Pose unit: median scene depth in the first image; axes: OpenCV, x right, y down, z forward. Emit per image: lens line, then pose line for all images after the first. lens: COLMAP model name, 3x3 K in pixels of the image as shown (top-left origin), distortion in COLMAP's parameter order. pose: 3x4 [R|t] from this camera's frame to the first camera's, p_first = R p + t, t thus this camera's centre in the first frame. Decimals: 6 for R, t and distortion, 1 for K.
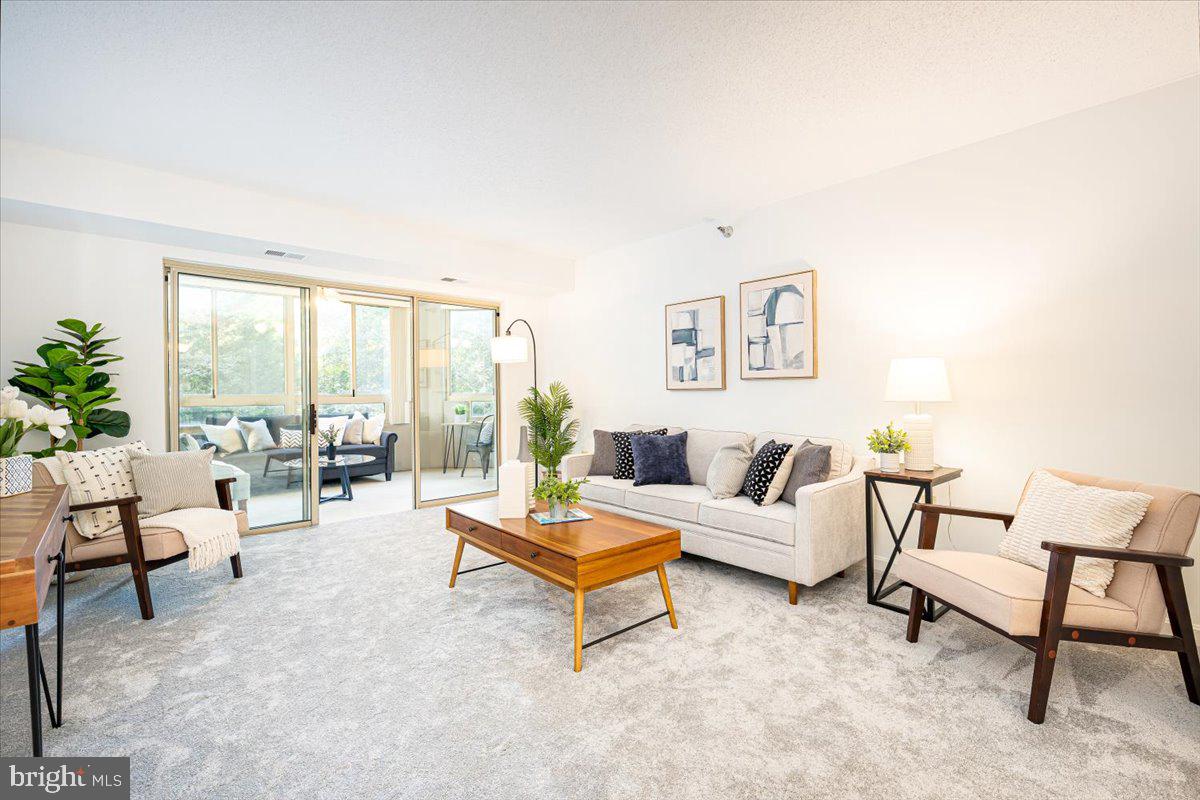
lens RADIAL K [[525.6, 0, 609.8], [0, 525.6, 404.0], [0, 0, 1]] dist [0.001569, -0.000652]
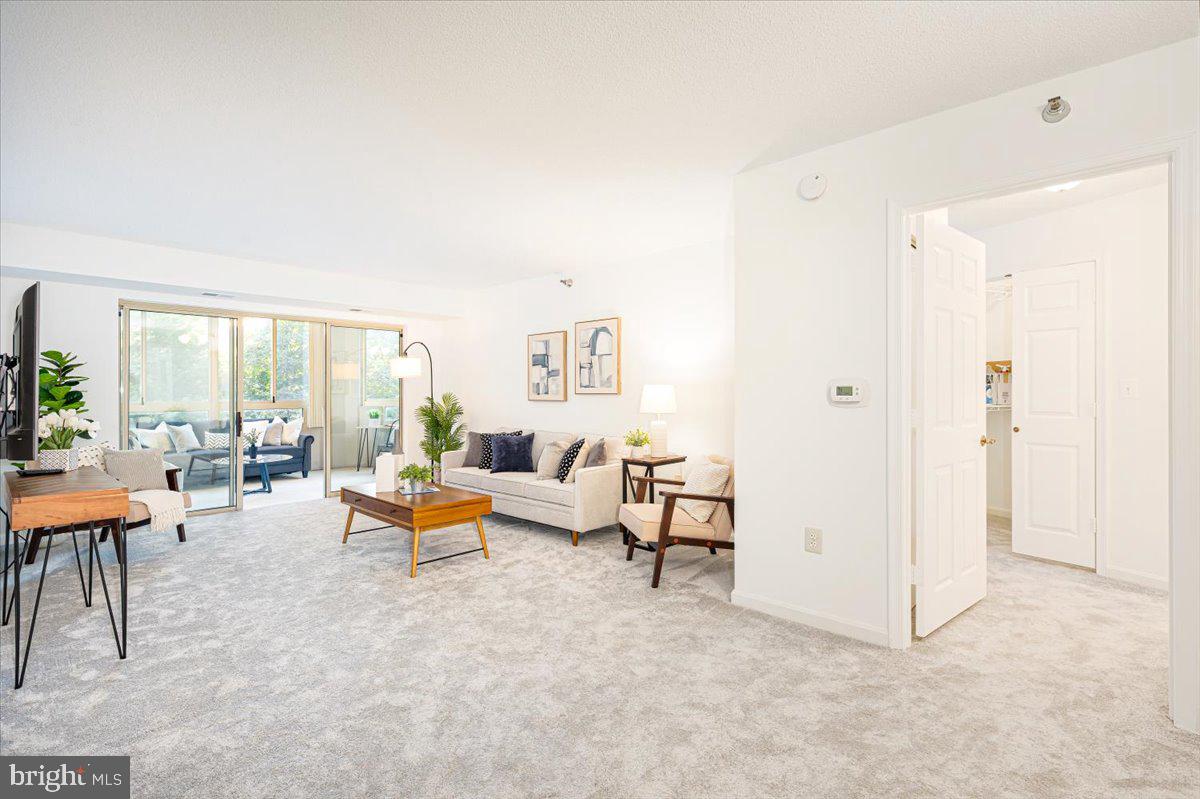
lens RADIAL K [[525.6, 0, 591.4], [0, 525.6, 395.9], [0, 0, 1]] dist [0.001569, -0.000652]
pose [[0.995979, 0.002204, 0.089563, 0.230557], [-0.000493, 0.999817, -0.019128, -0.022379], [-0.089588, 0.019007, 0.995798, -0.470773]]
